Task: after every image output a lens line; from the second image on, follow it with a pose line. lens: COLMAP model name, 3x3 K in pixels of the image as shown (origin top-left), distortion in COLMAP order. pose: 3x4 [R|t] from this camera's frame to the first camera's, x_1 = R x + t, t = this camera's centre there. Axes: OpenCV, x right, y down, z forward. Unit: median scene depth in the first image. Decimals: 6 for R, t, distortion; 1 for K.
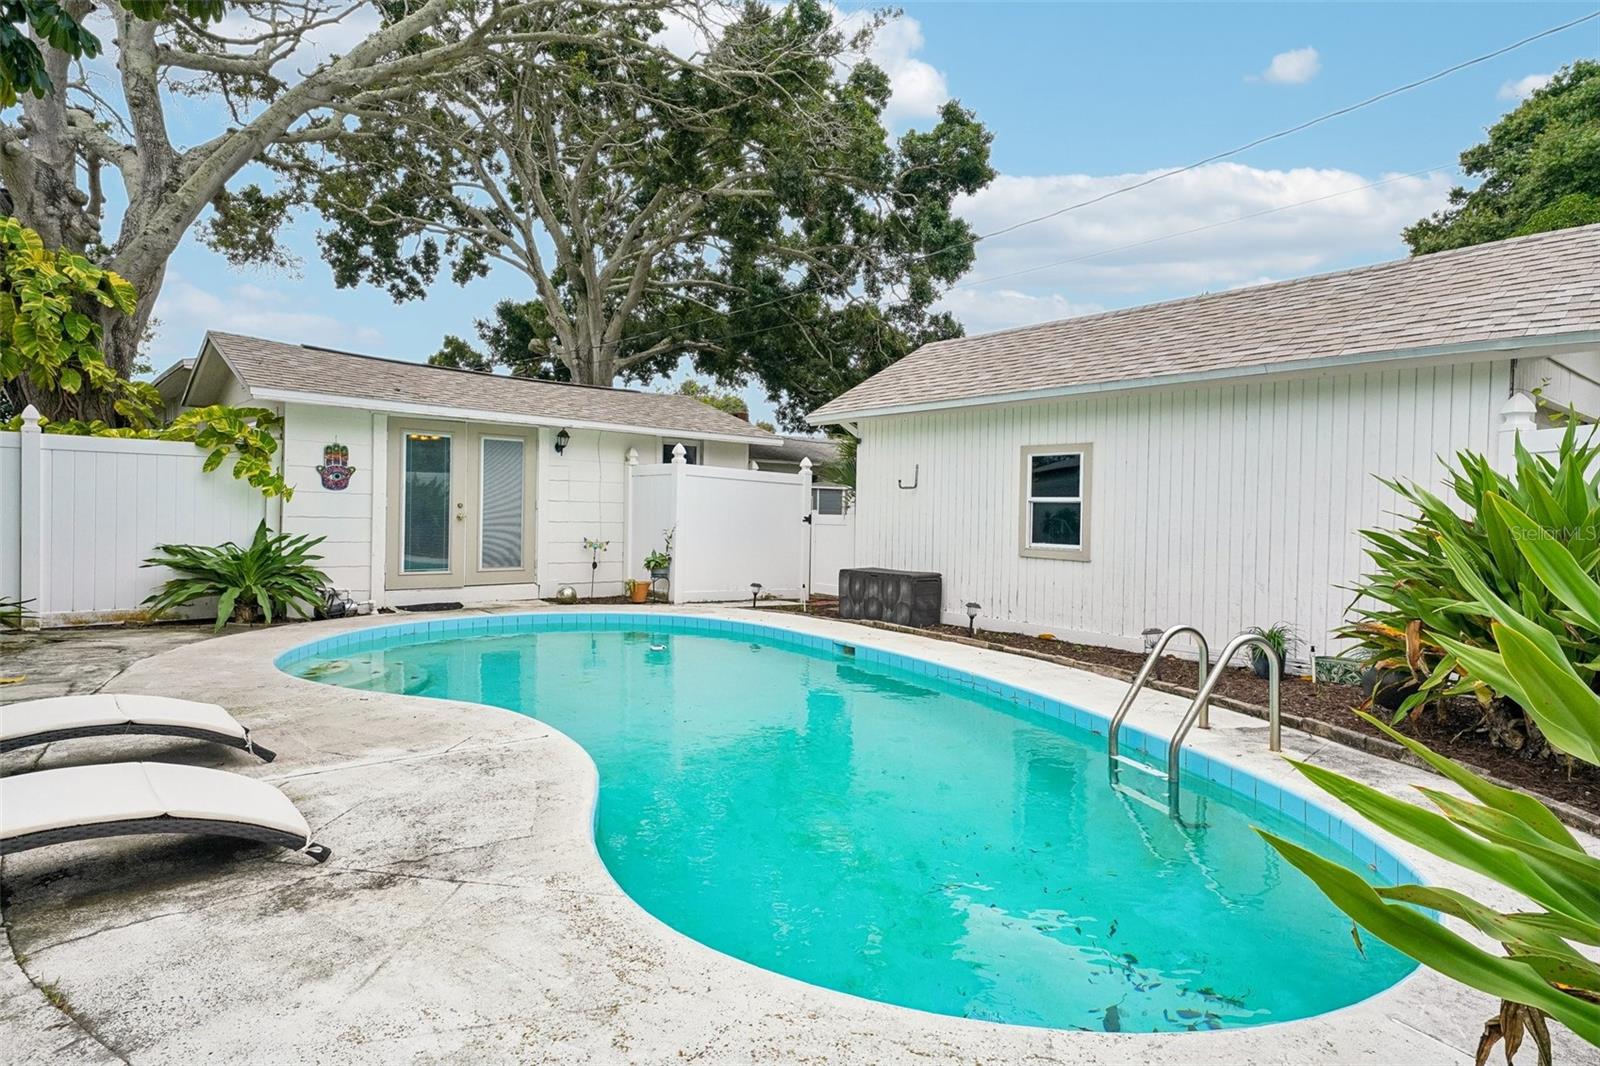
lens RADIAL K [[892.2, 0, 795.5], [0, 892.2, 535.6], [0, 0, 1]] dist [0.011743, 0.000257]
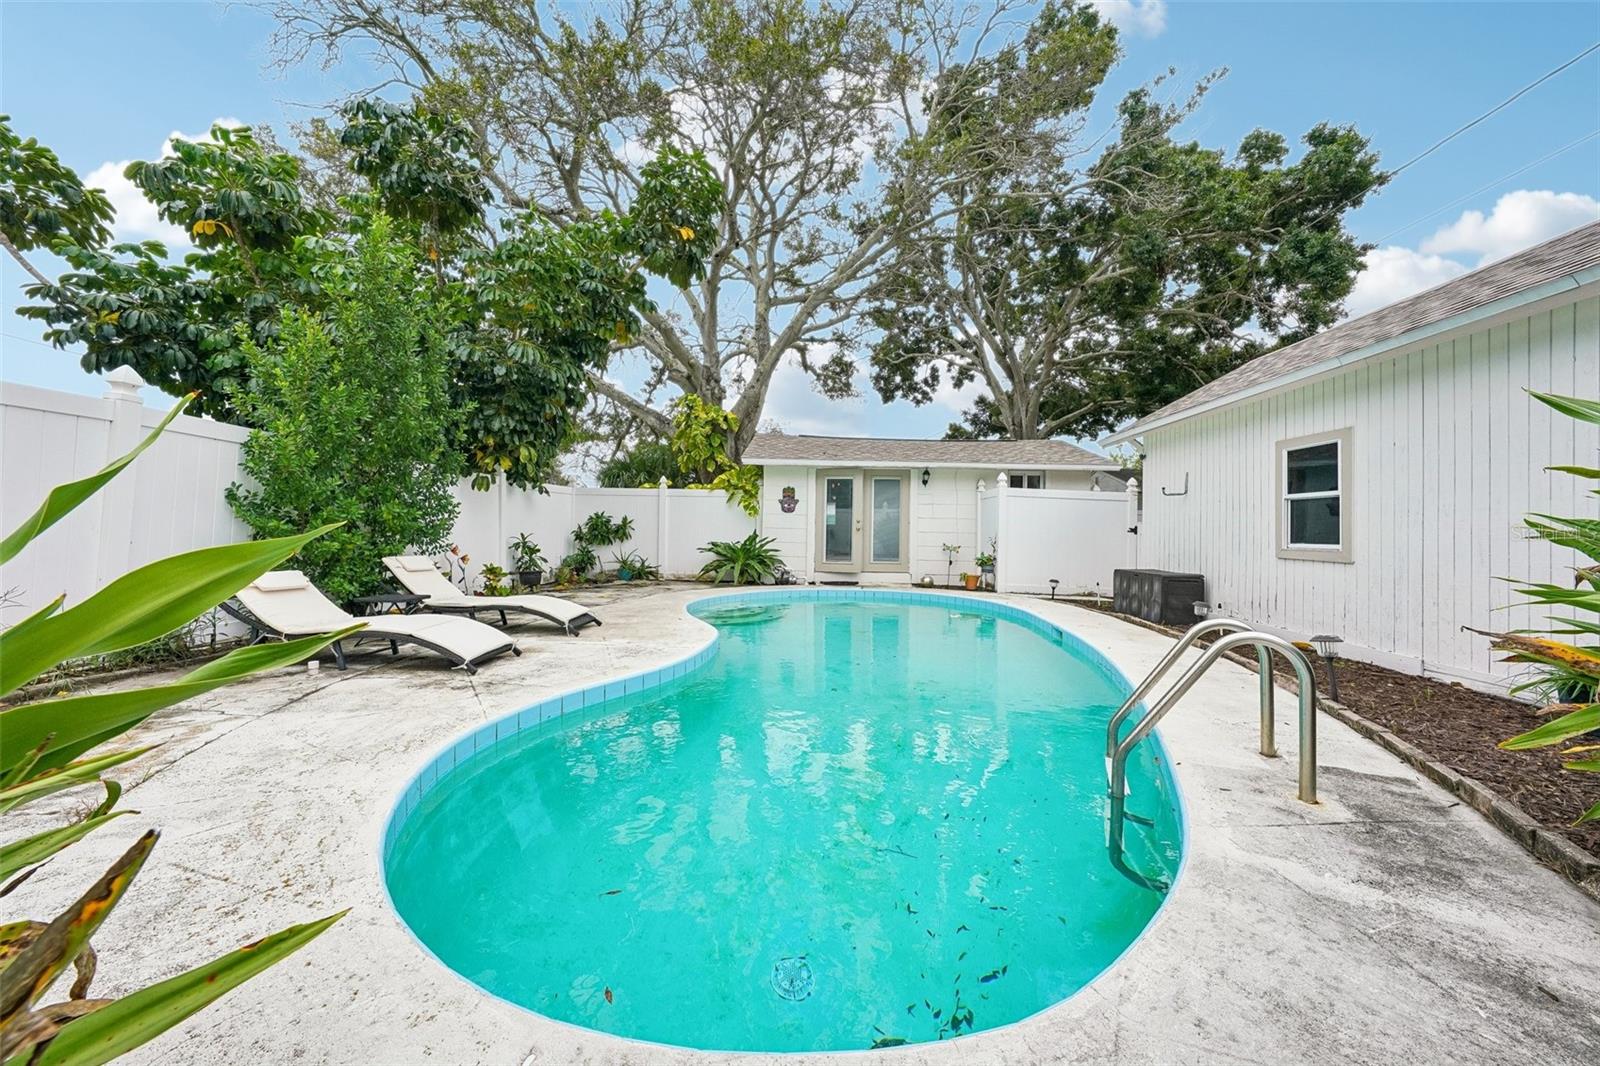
lens RADIAL K [[575.9, 0, 791.7], [0, 575.9, 530.1], [0, 0, 1]] dist [-0.020378, 0.004393]
pose [[0.712673, -0.010709, -0.701414, 0.196344], [-0.022466, 0.999022, -0.038080, 0.018081], [0.701136, 0.042897, 0.711736, 0.134245]]
